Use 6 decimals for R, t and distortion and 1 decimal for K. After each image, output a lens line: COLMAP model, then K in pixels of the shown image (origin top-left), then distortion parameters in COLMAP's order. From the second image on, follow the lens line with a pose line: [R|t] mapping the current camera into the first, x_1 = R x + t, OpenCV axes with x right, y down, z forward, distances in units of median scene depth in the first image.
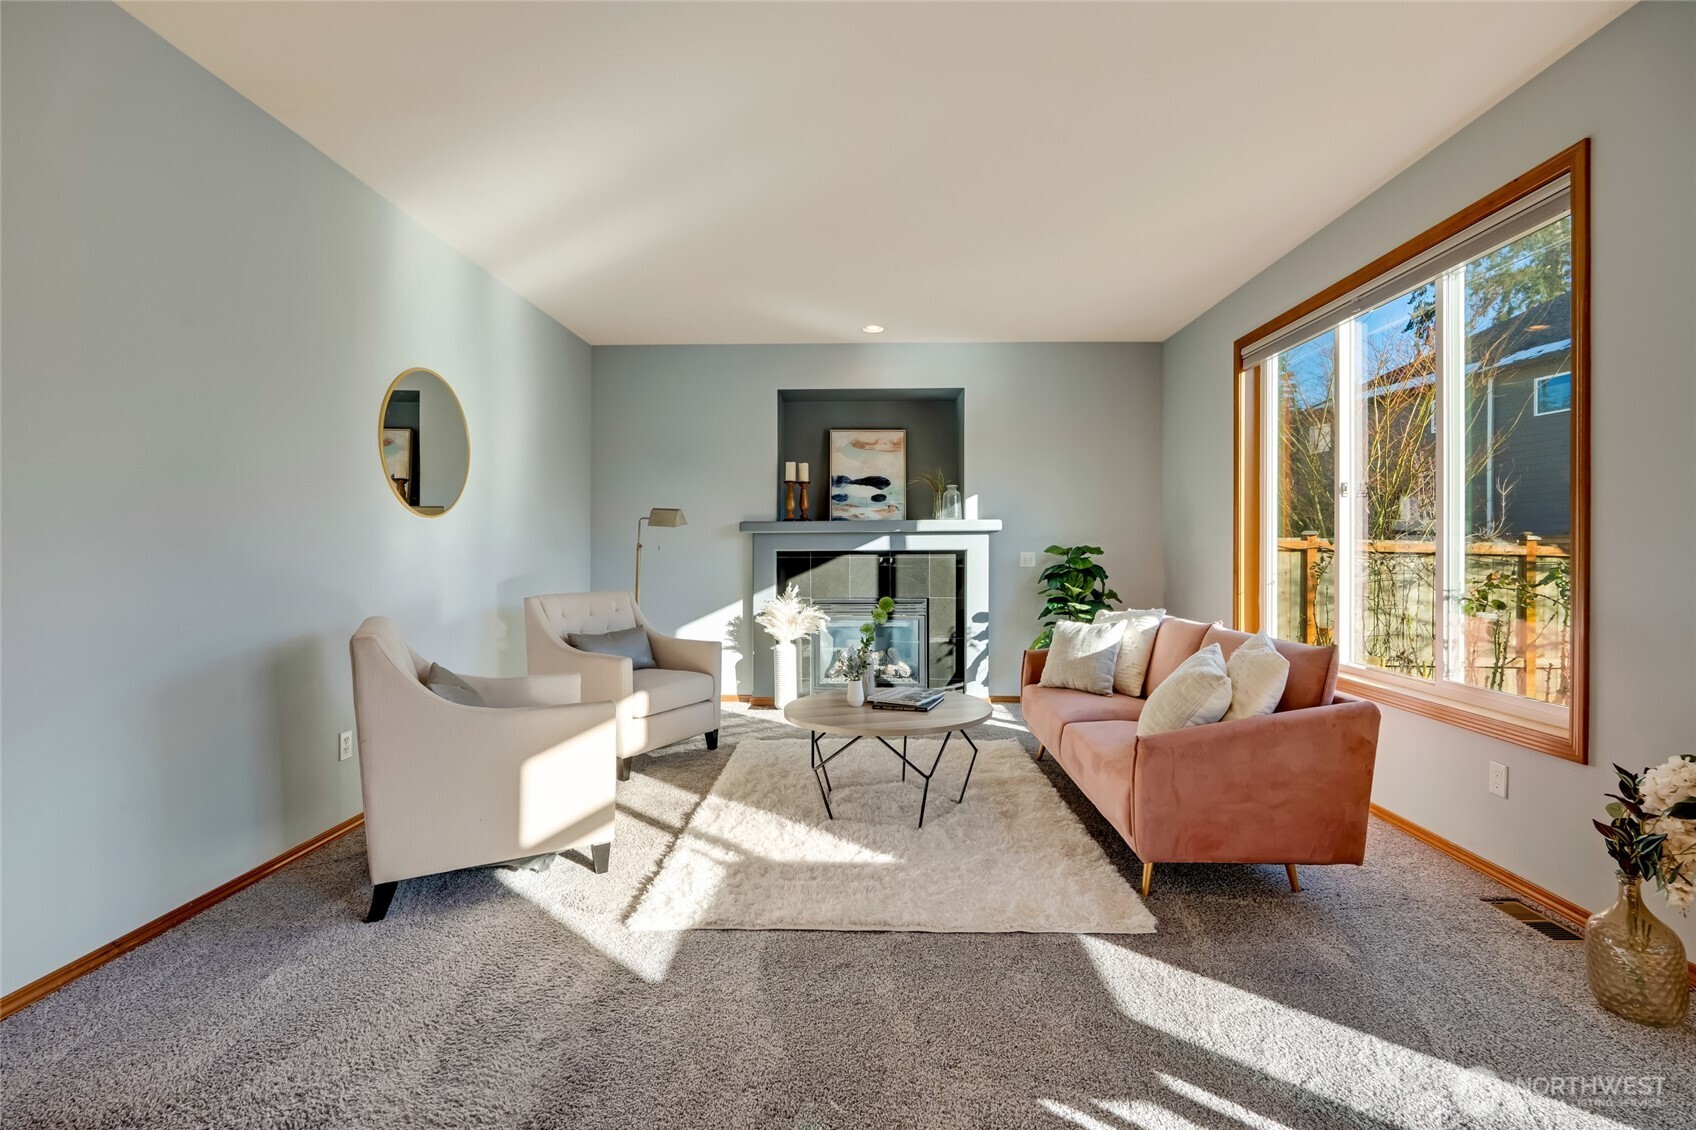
lens RADIAL K [[747.4, 0, 854.4], [0, 747.4, 552.0], [0, 0, 1]] dist [-0.001137, 0.000263]
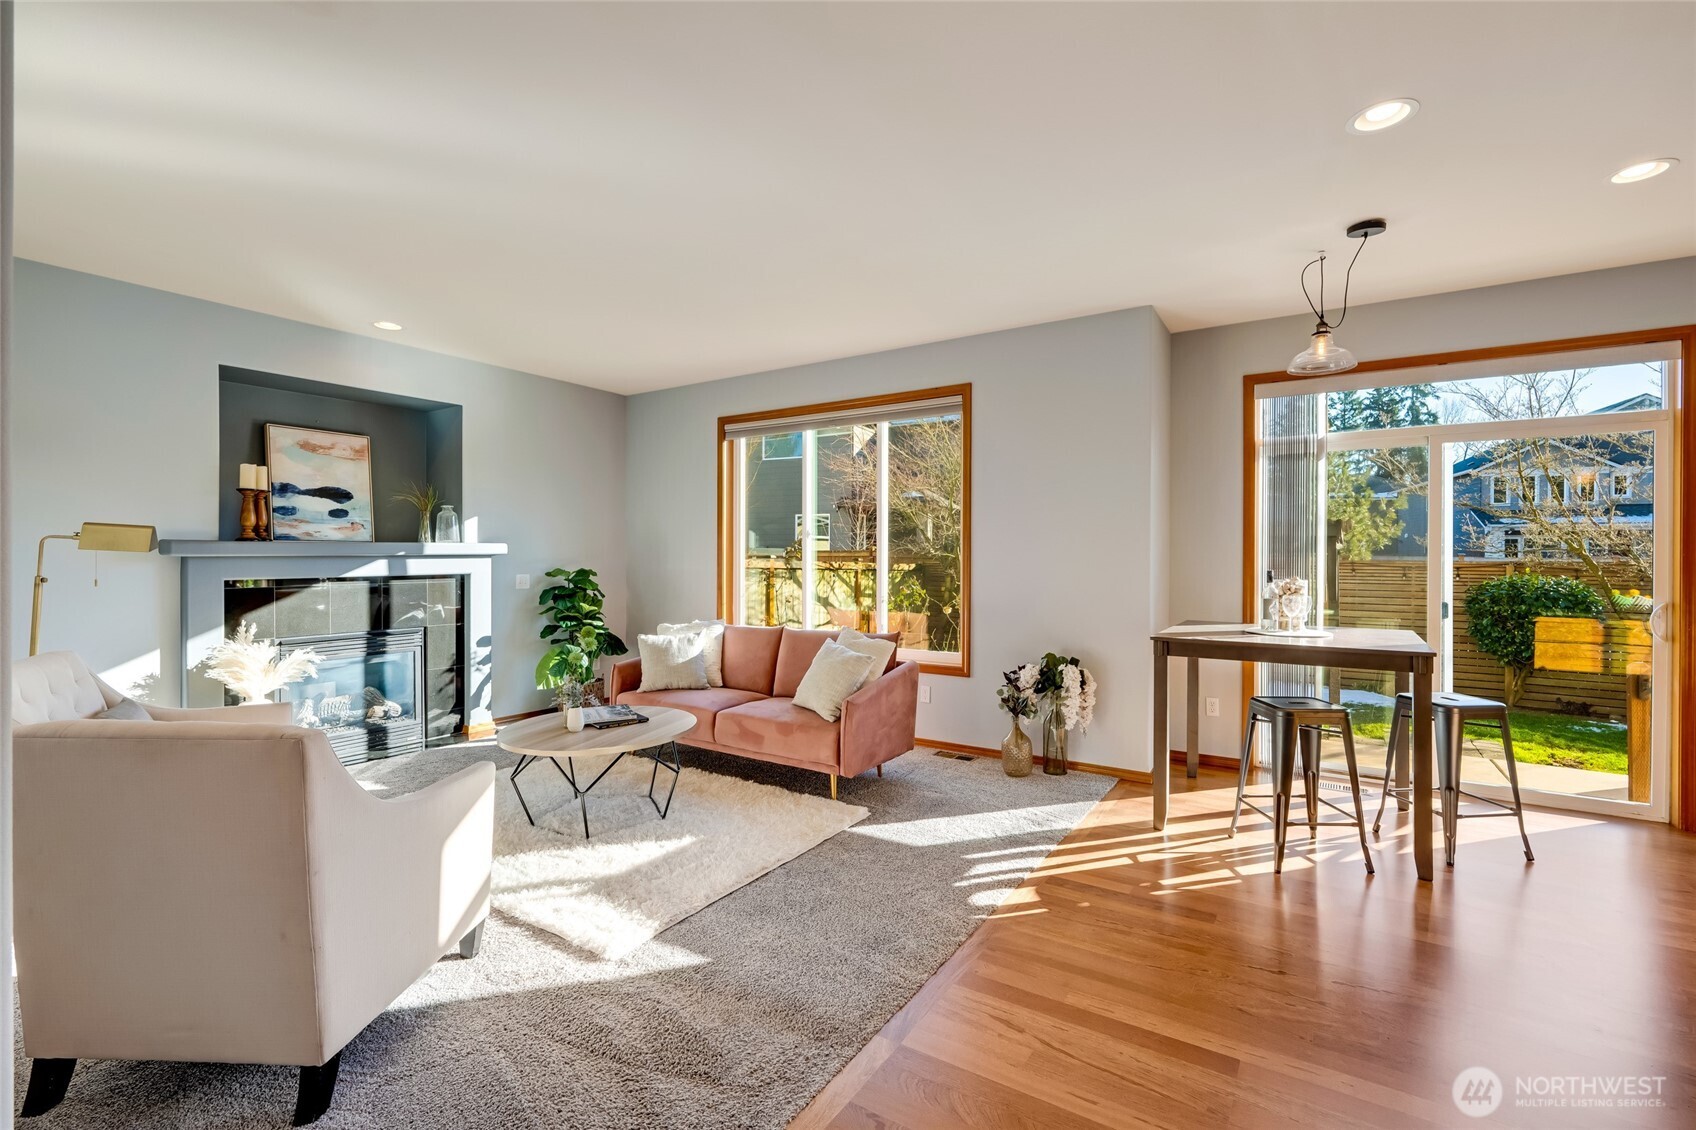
lens RADIAL K [[748.3, 0, 848.0], [0, 748.3, 565.0], [0, 0, 1]] dist [-0.002233, -0.000389]
pose [[0.527919, -0.009297, 0.849244, -0.415794], [0.000864, 0.999945, 0.010409, -0.023920], [-0.849294, -0.004762, 0.527899, 0.069031]]
